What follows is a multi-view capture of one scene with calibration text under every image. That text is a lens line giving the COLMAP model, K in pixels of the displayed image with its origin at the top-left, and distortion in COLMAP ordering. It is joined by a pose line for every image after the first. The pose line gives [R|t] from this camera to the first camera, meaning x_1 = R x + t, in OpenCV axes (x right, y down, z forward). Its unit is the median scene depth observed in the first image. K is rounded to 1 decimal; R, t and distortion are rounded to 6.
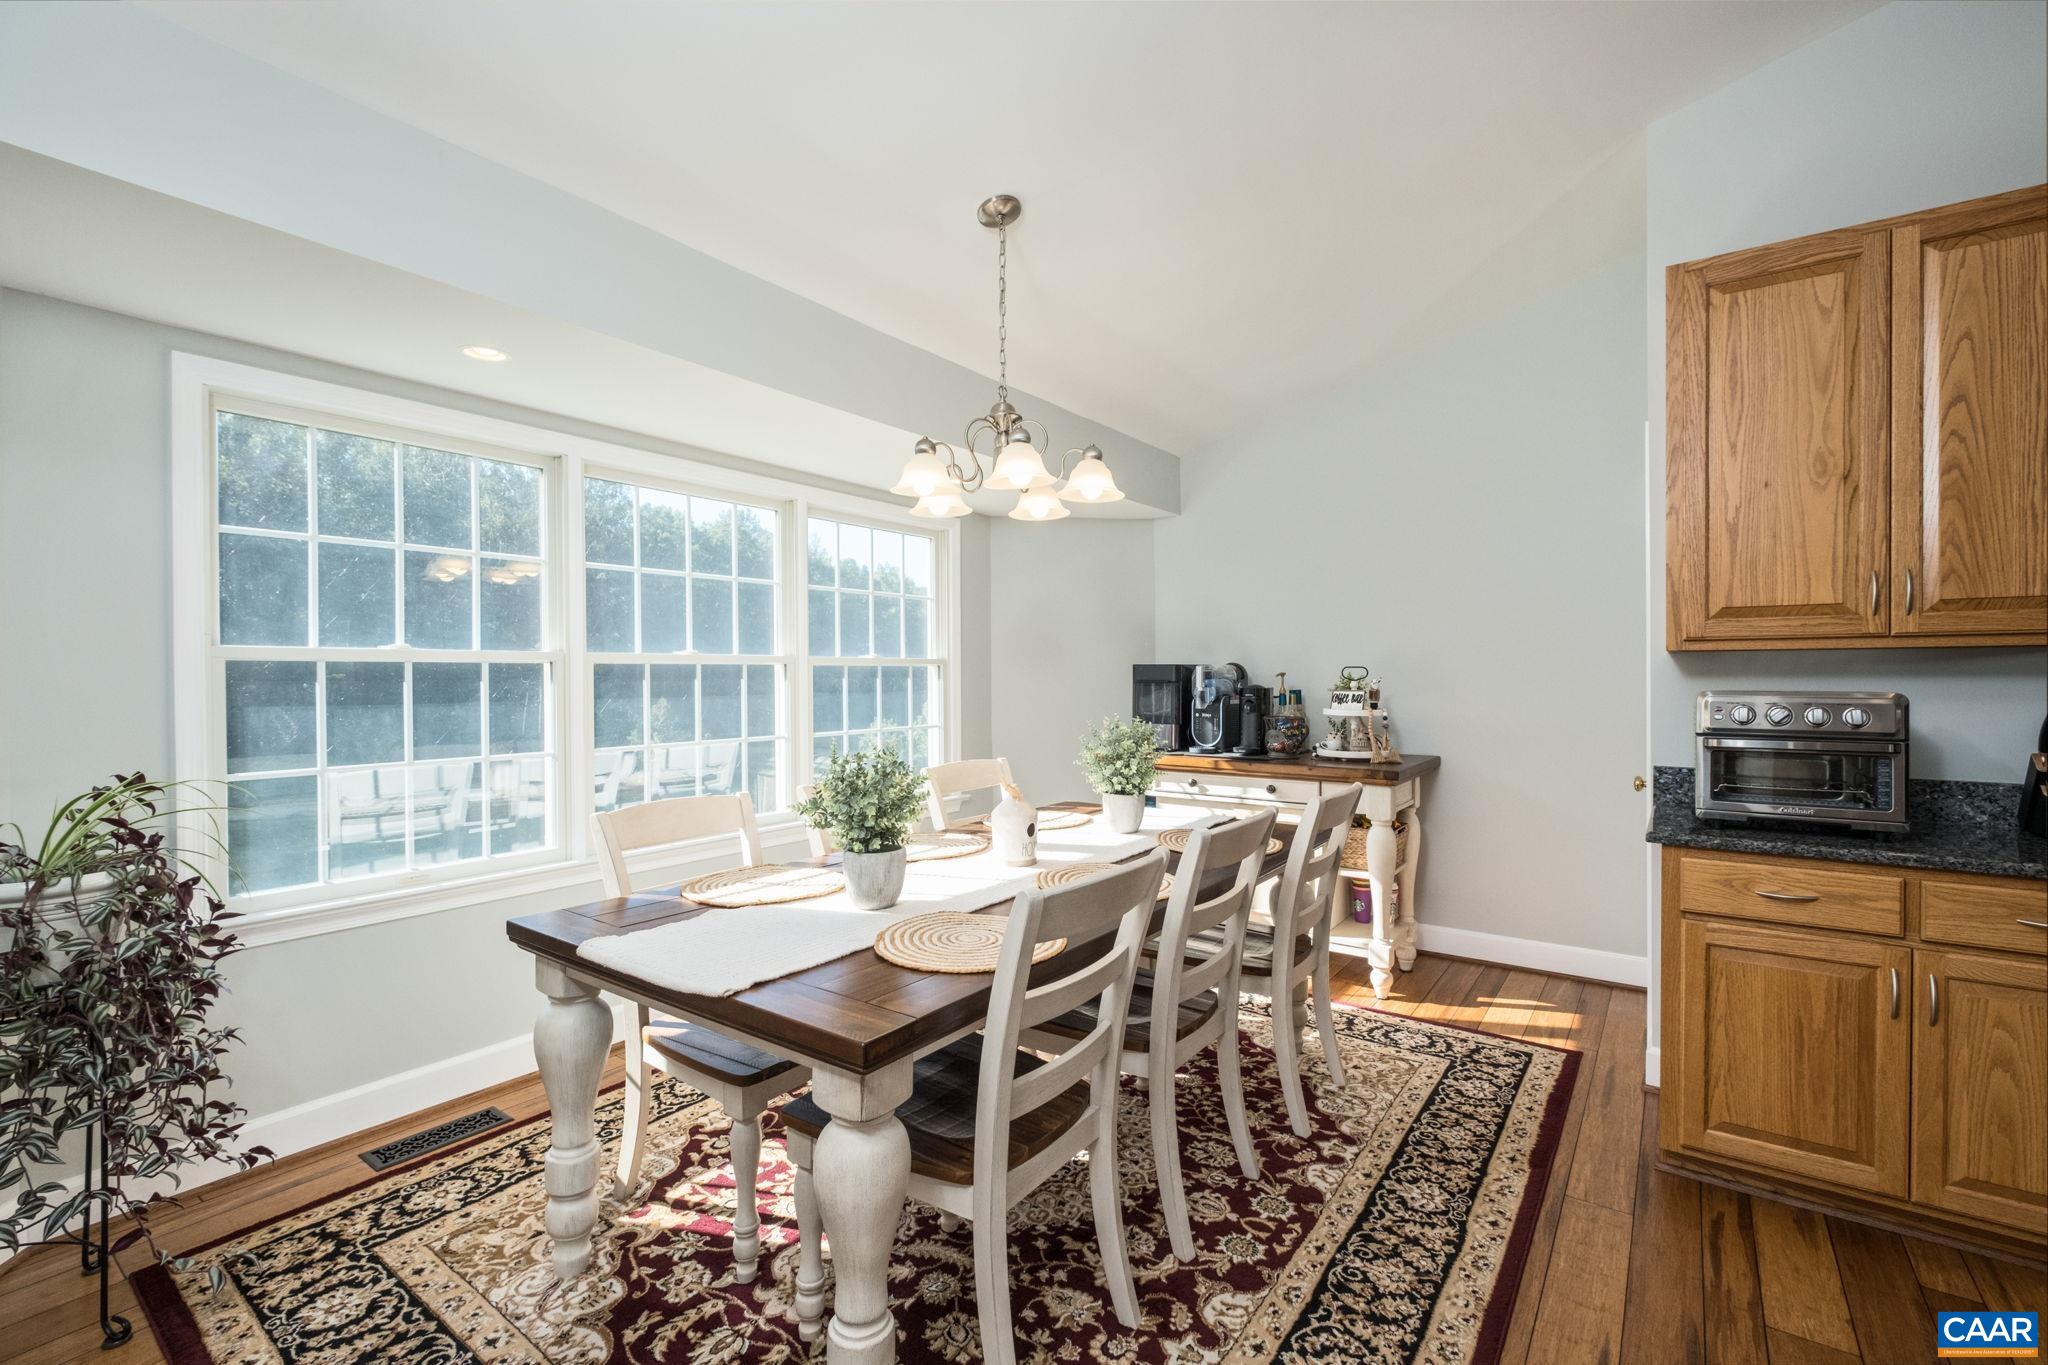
lens RADIAL K [[898.2, 0, 1025.7], [0, 898.2, 683.3], [0, 0, 1]] dist [0.000640, -0.002171]
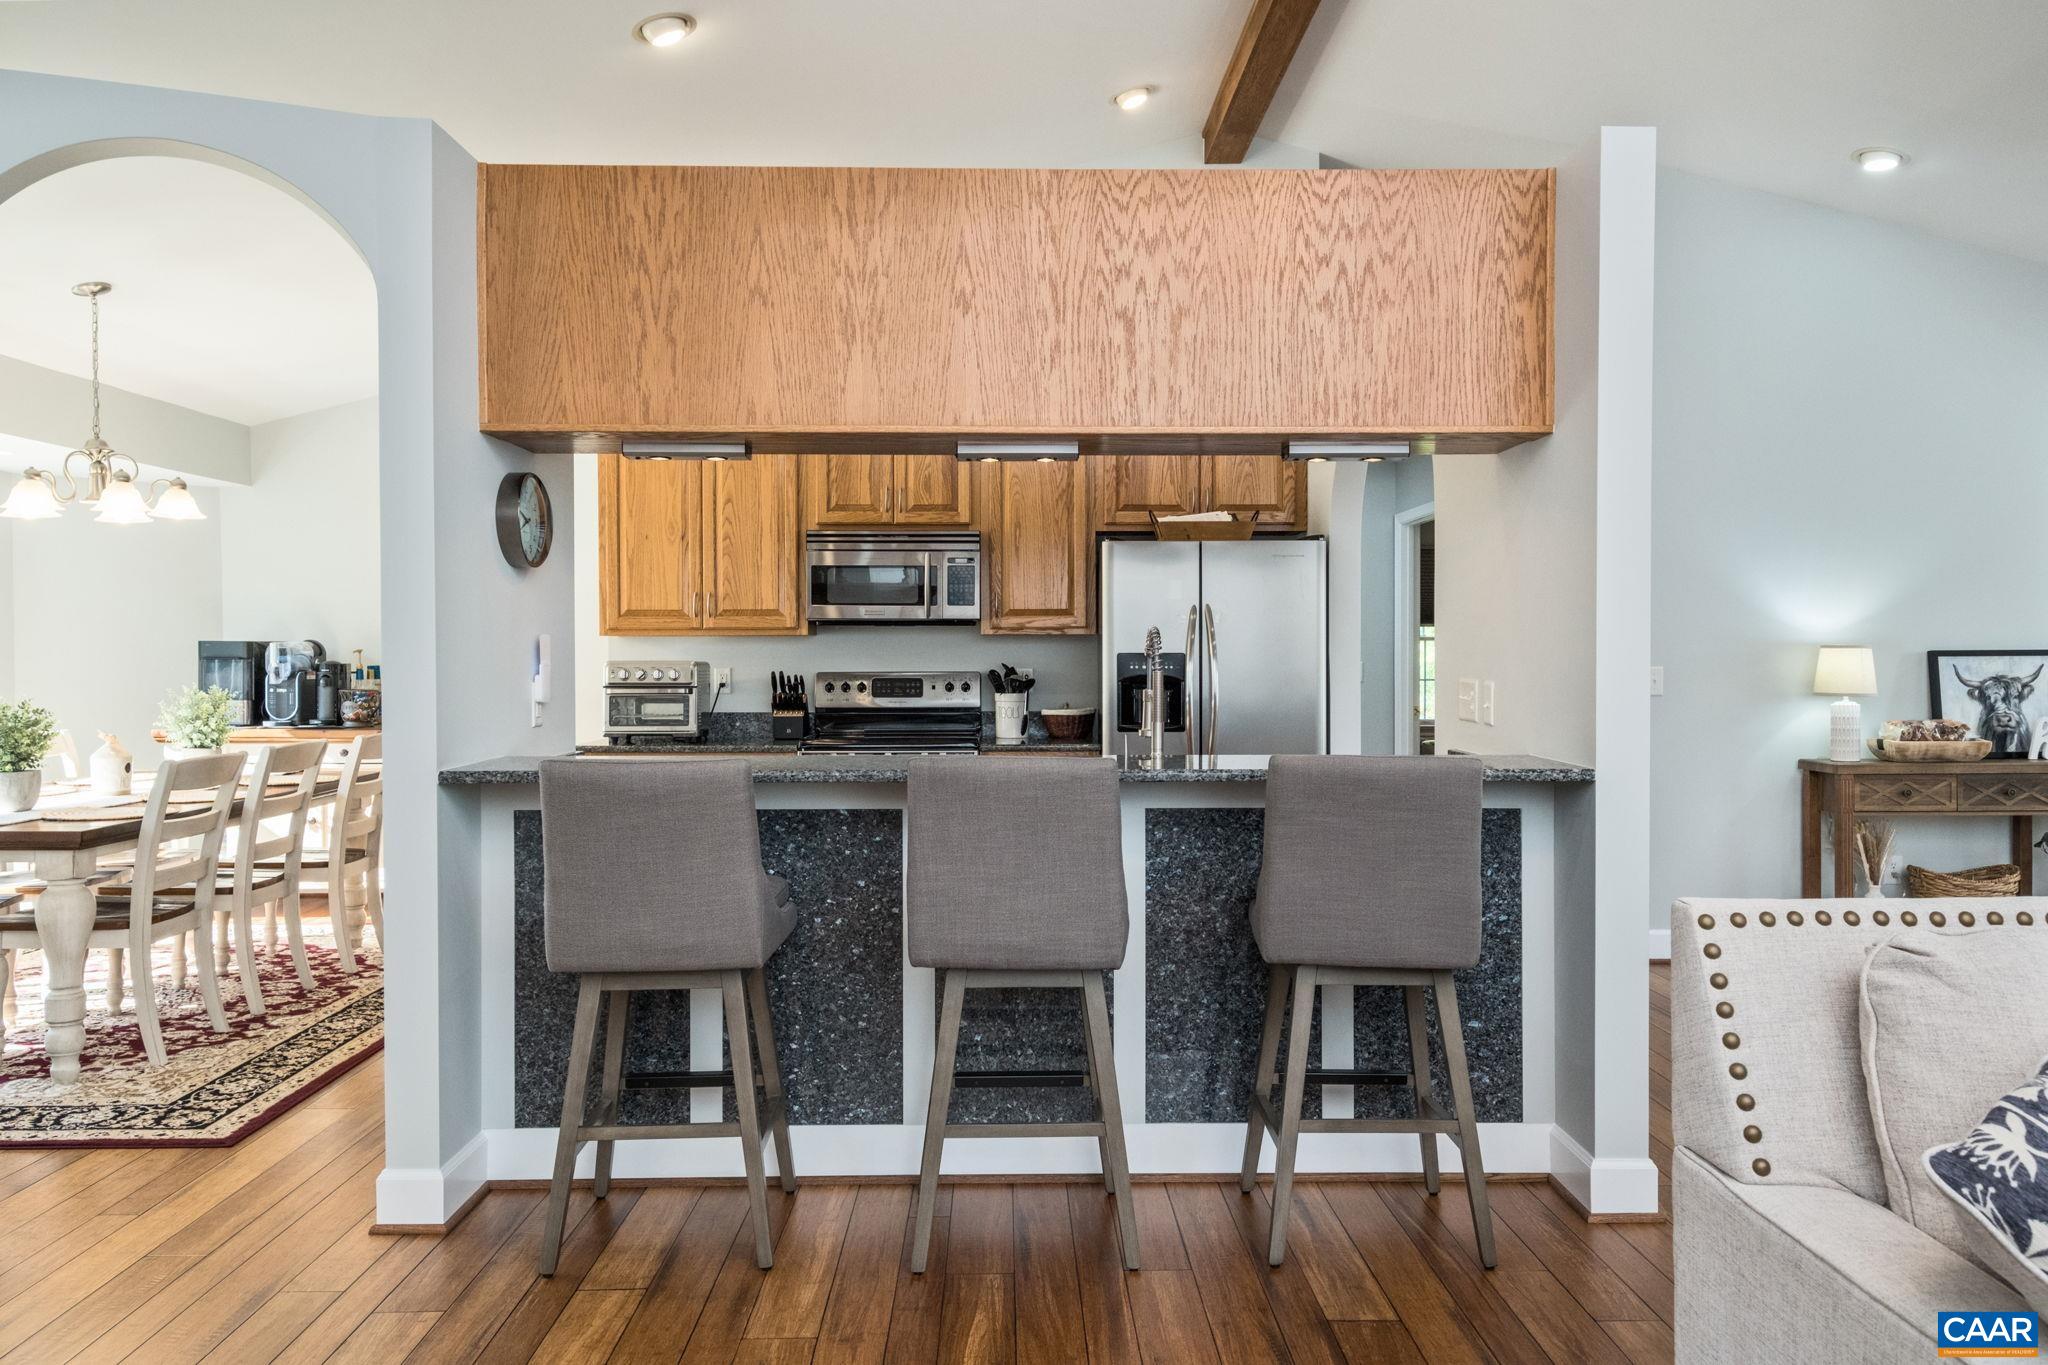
lens RADIAL K [[1459.1, 0, 1016.6], [0, 1459.1, 668.7], [0, 0, 1]] dist [0.014193, 0.003543]
pose [[0.794735, -0.006806, 0.606919, -0.286726], [0.005355, 0.999977, 0.004202, 0.015558], [-0.606933, -0.000090, 0.794753, -1.641531]]
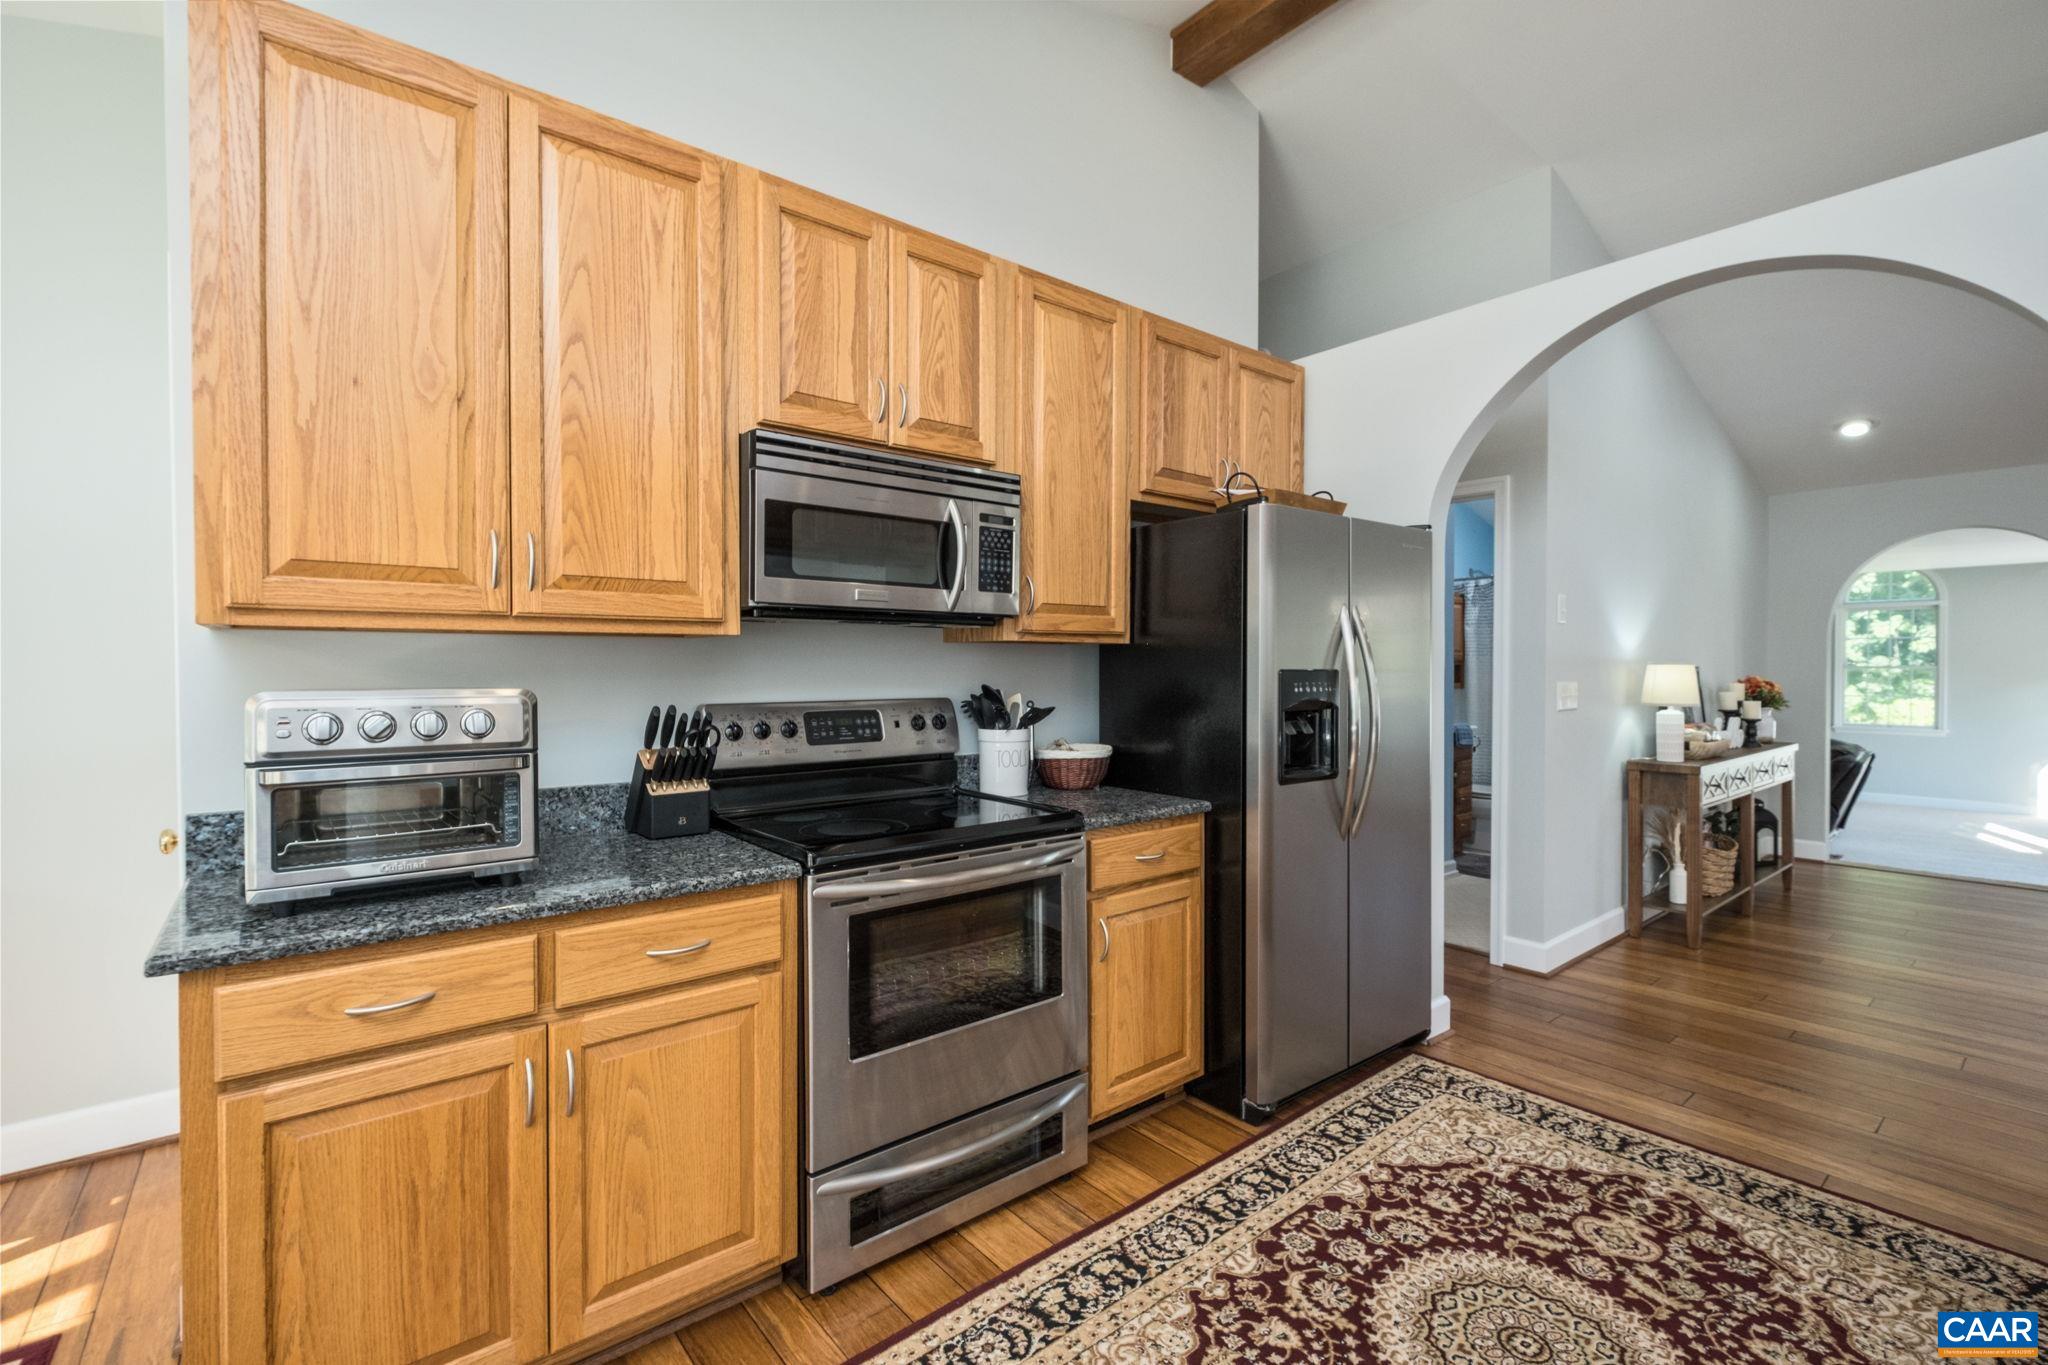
lens RADIAL K [[898.2, 0, 1030.8], [0, 898.2, 676.8], [0, 0, 1]] dist [0.000640, -0.002171]
pose [[0.245934, -0.009160, 0.969243, 0.311146], [0.006991, 0.999946, 0.007676, -0.002529], [-0.969261, 0.004888, 0.245985, 0.364053]]
